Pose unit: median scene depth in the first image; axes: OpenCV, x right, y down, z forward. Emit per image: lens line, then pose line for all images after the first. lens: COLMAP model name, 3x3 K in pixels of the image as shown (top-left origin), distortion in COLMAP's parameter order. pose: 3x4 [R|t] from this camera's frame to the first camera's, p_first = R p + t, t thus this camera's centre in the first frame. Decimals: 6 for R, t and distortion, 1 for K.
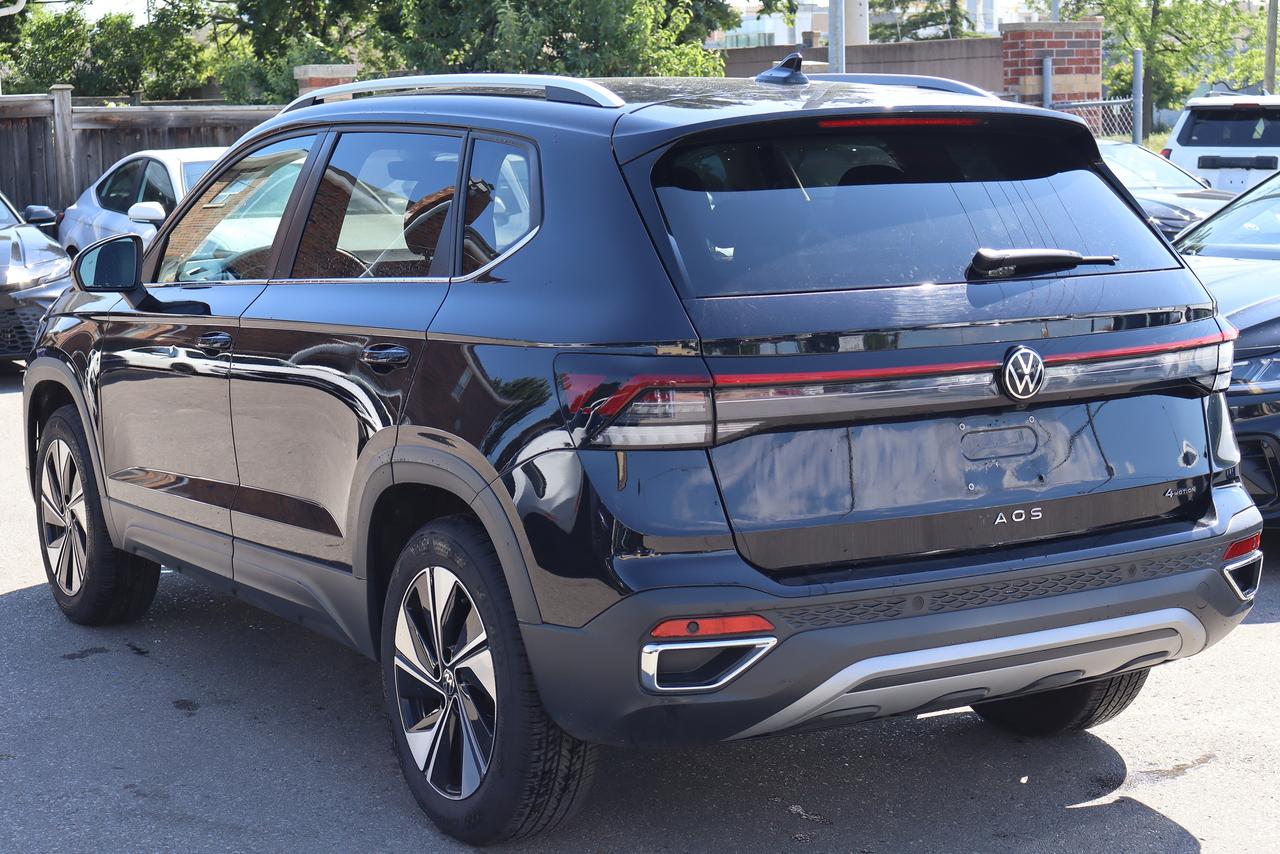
lens RADIAL K [[2289.6, 0, 646.8], [0, 2289.6, 431.3], [0, 0, 1]] dist [-0.101383, 0.000000]
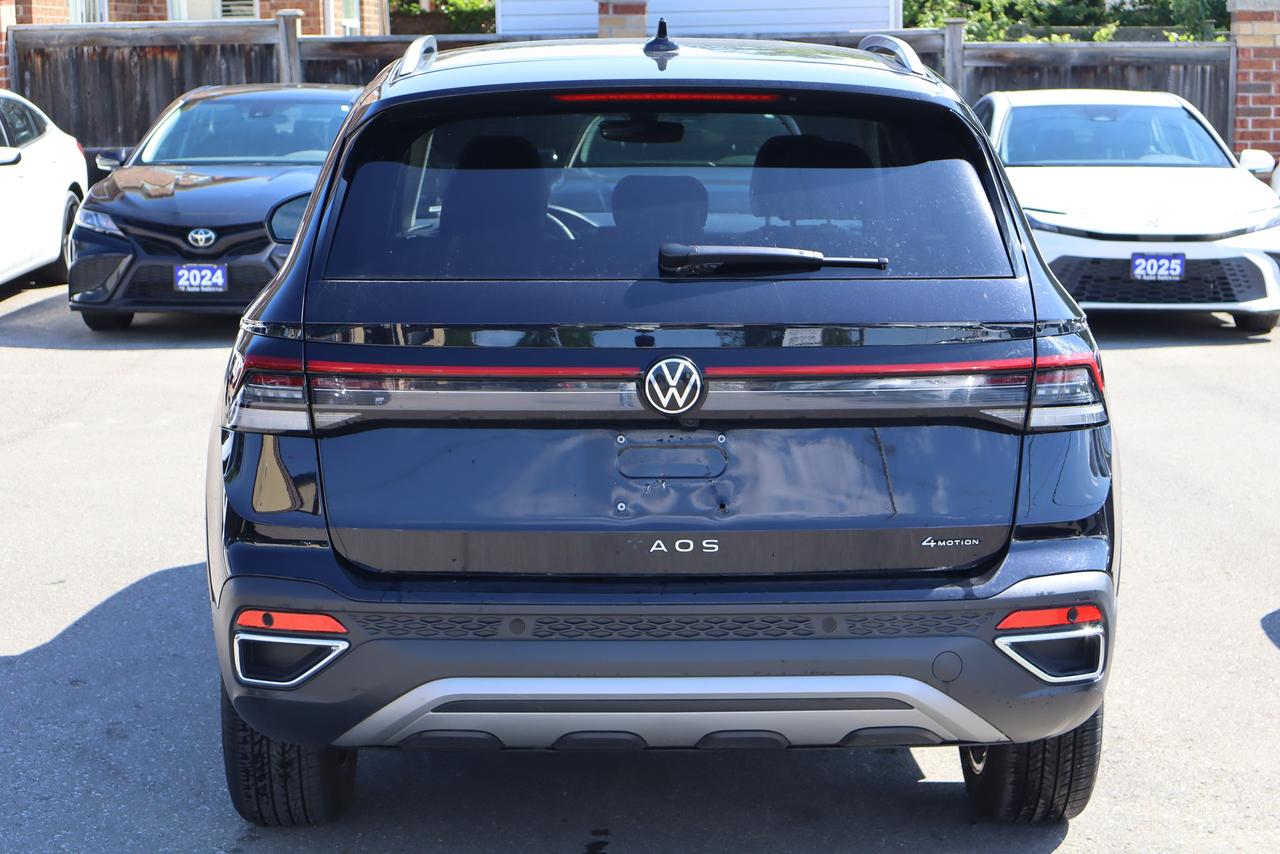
lens RADIAL K [[2529.2, 0, 644.5], [0, 2529.2, 423.7], [0, 0, 1]] dist [0.109393, 0.000000]
pose [[0.864654, 0.083324, -0.495409, 0.627672], [-0.077812, 0.996461, 0.031790, -0.039859], [0.496305, 0.011061, 0.868078, 0.136668]]
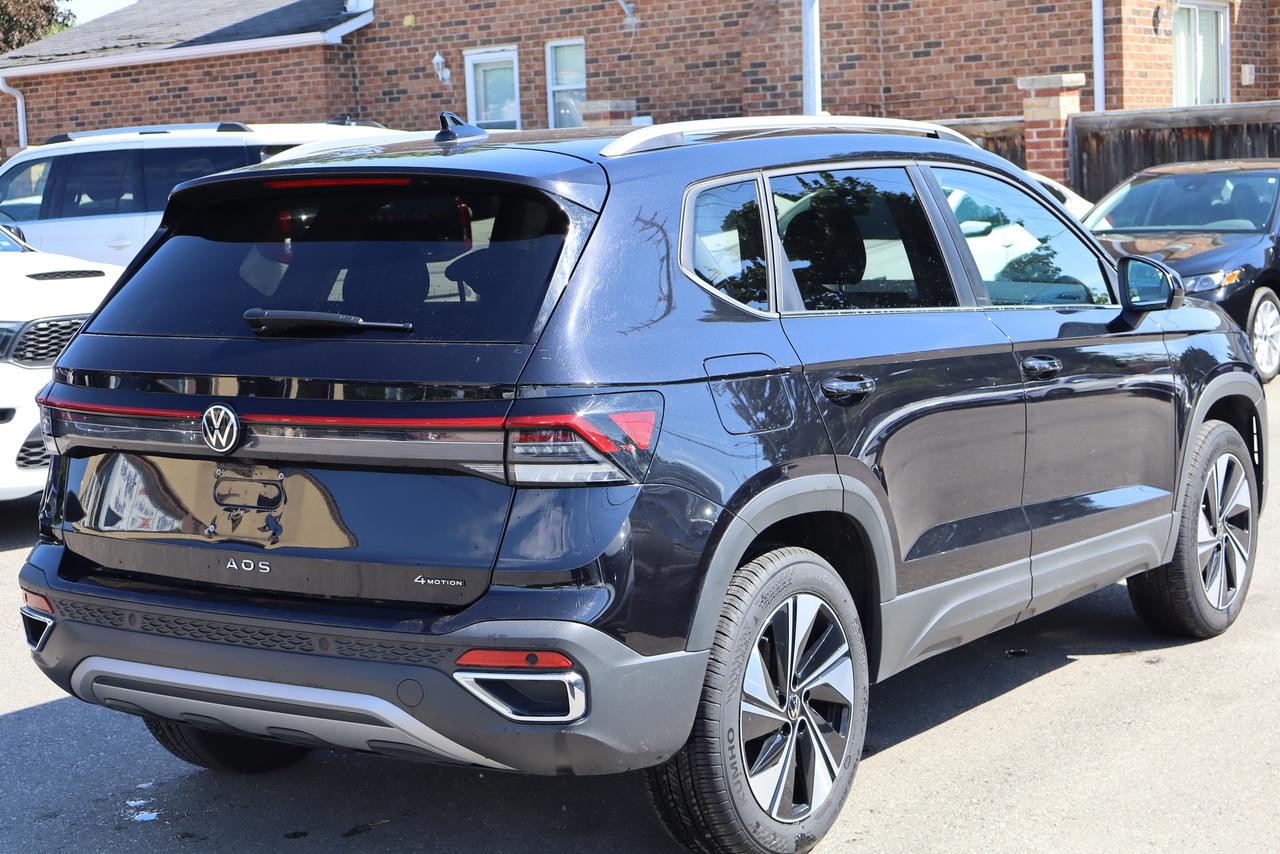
lens RADIAL K [[2289.6, 0, 645.6], [0, 2289.6, 426.7], [0, 0, 1]] dist [-0.101383, 0.000000]
pose [[0.426658, 0.106042, -0.898175, 1.157089], [-0.098098, 0.992669, 0.070599, -0.115689], [0.899077, 0.057988, 0.433933, 0.702626]]
